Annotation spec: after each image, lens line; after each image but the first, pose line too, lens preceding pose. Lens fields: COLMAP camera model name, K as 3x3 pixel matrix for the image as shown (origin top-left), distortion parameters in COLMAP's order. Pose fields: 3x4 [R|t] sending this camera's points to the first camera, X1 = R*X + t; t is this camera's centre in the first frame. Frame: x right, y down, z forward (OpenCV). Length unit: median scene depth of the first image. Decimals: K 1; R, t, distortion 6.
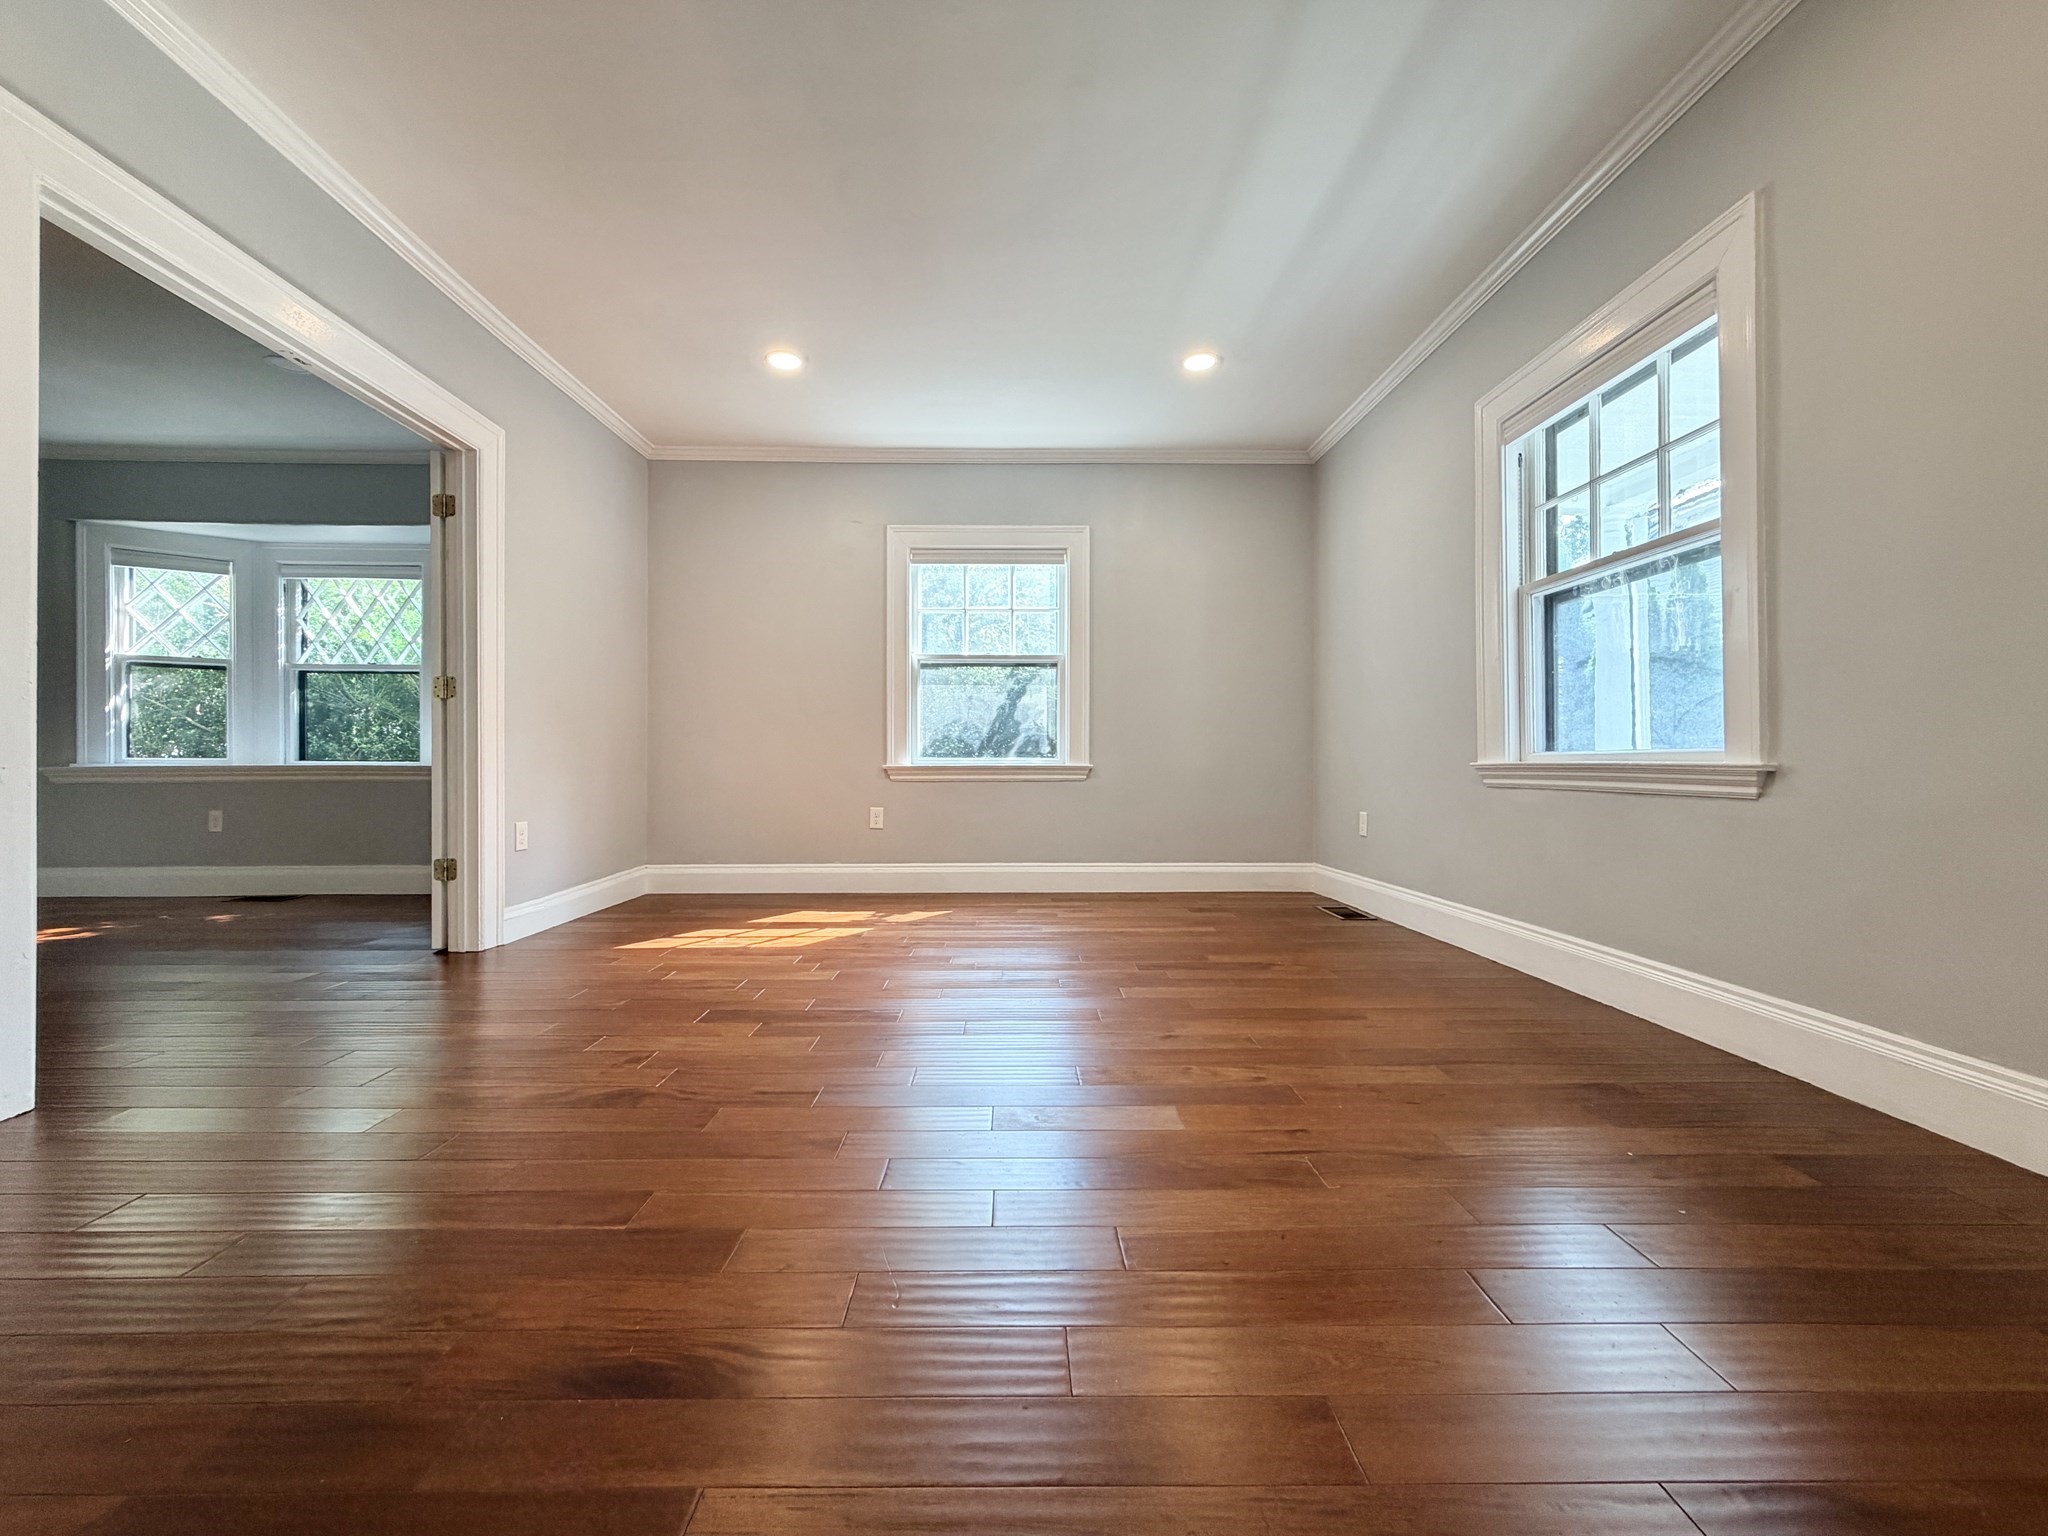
lens RADIAL K [[818.5, 0, 1017.5], [0, 818.5, 762.0], [0, 0, 1]] dist [0.001976, -0.000139]
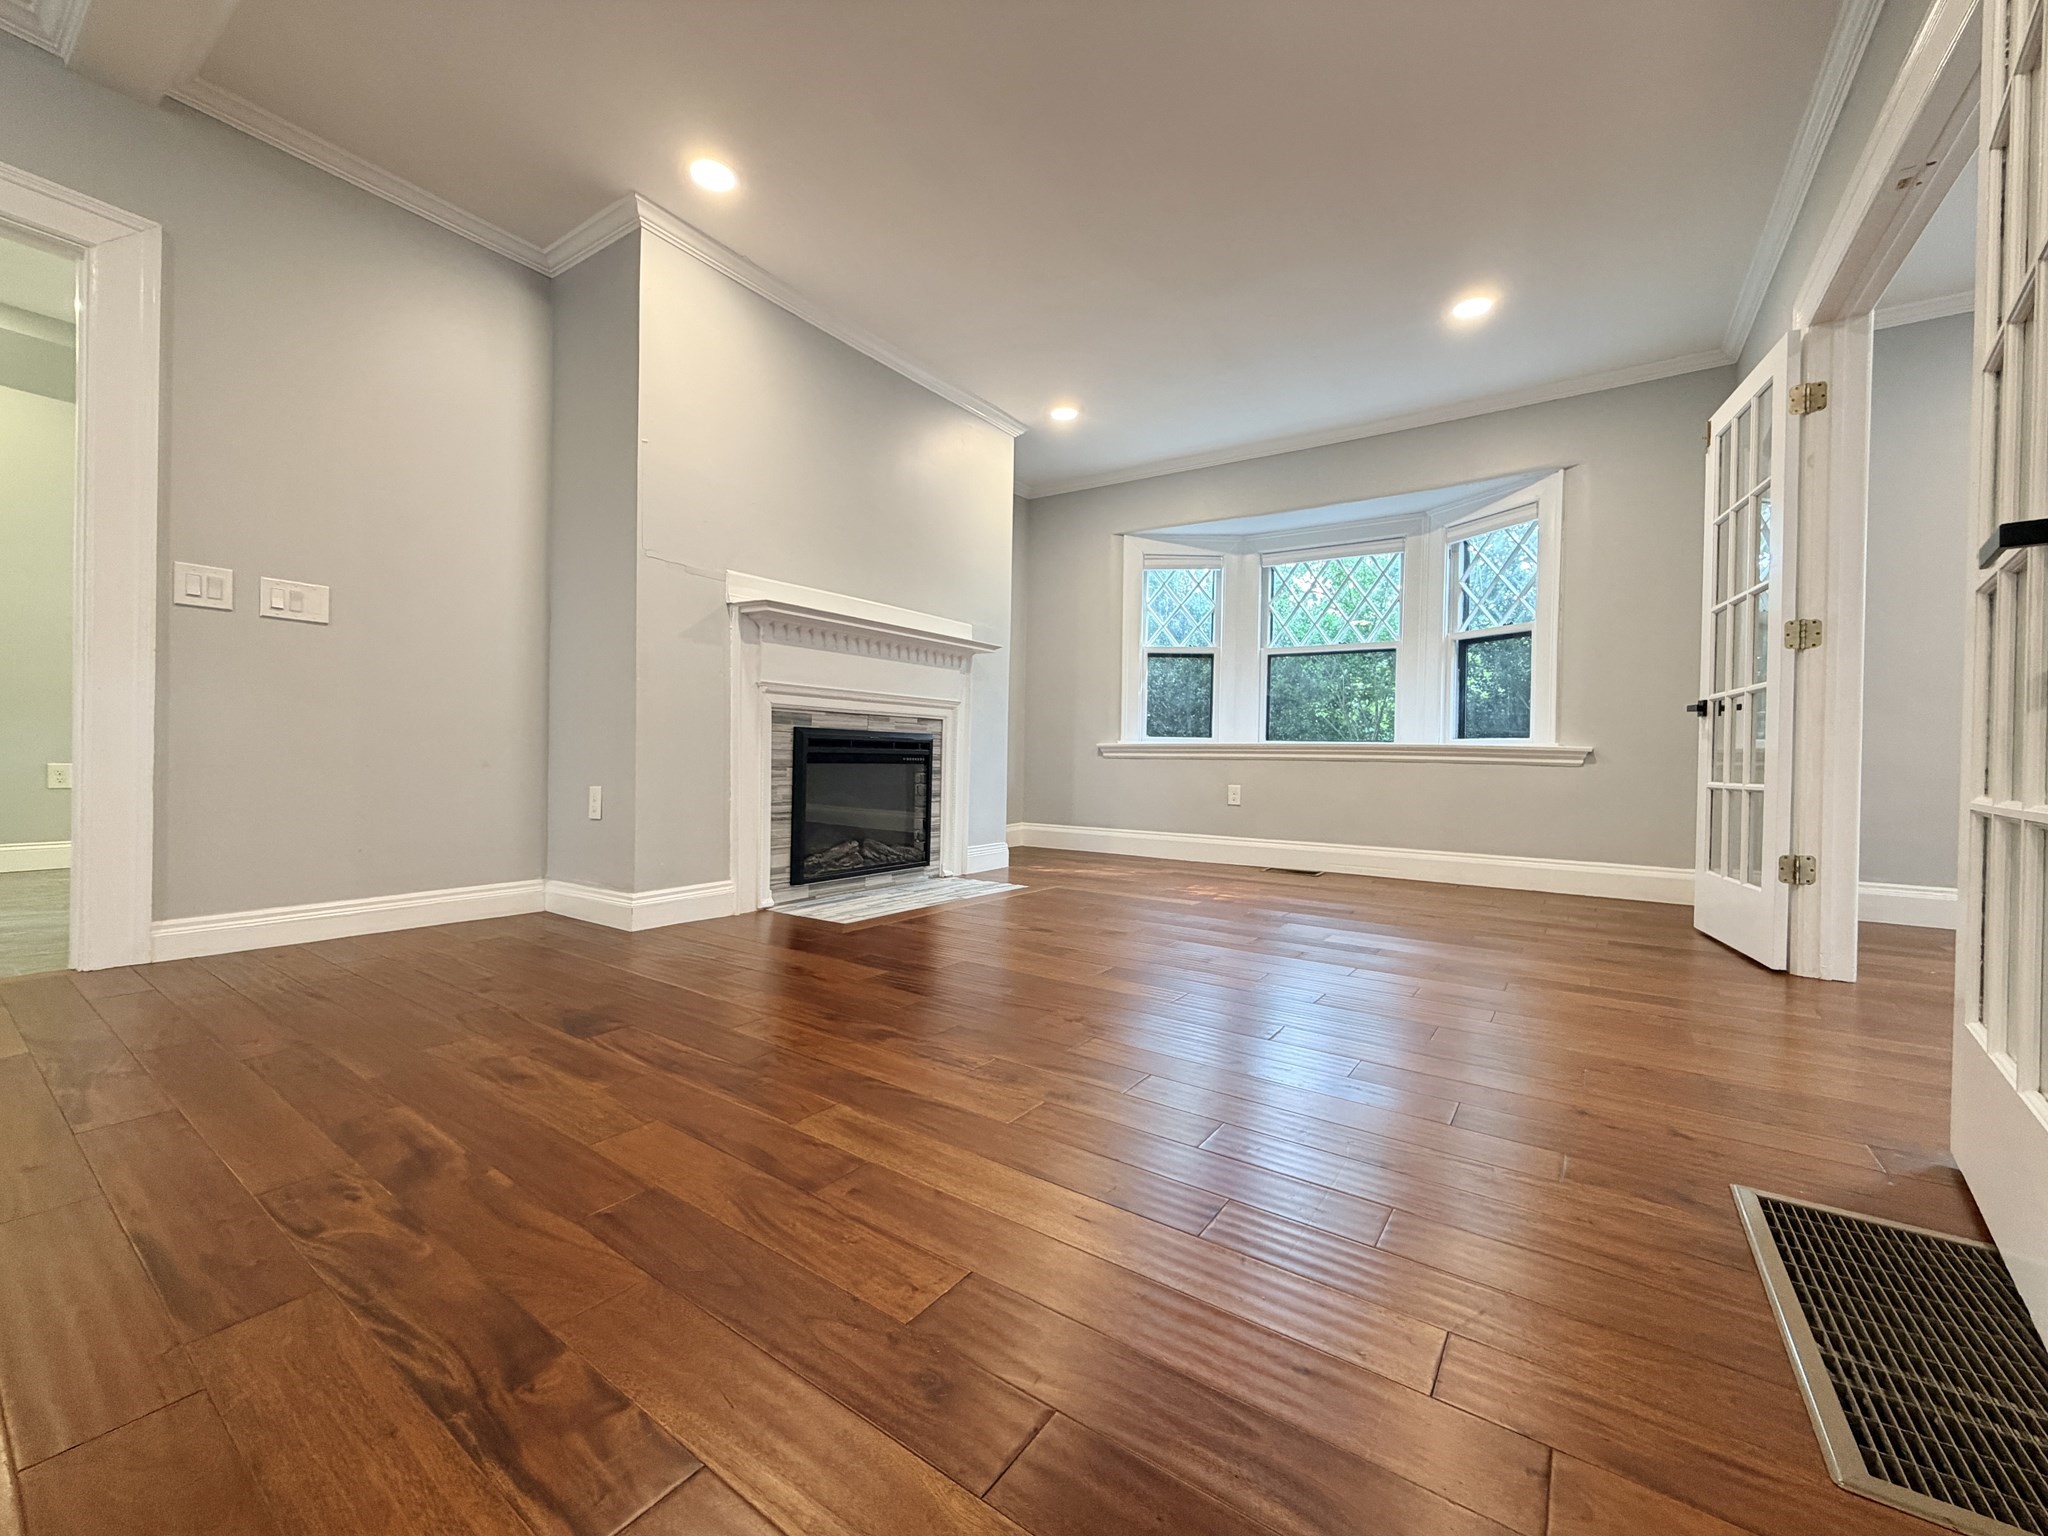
lens RADIAL K [[818.5, 0, 1017.5], [0, 818.5, 762.0], [0, 0, 1]] dist [0.001976, -0.000139]
pose [[0.811516, 0.018159, -0.584048, -0.581341], [-0.015588, 0.999834, 0.009427, 0.022581], [0.584123, 0.001454, 0.811664, -0.041843]]
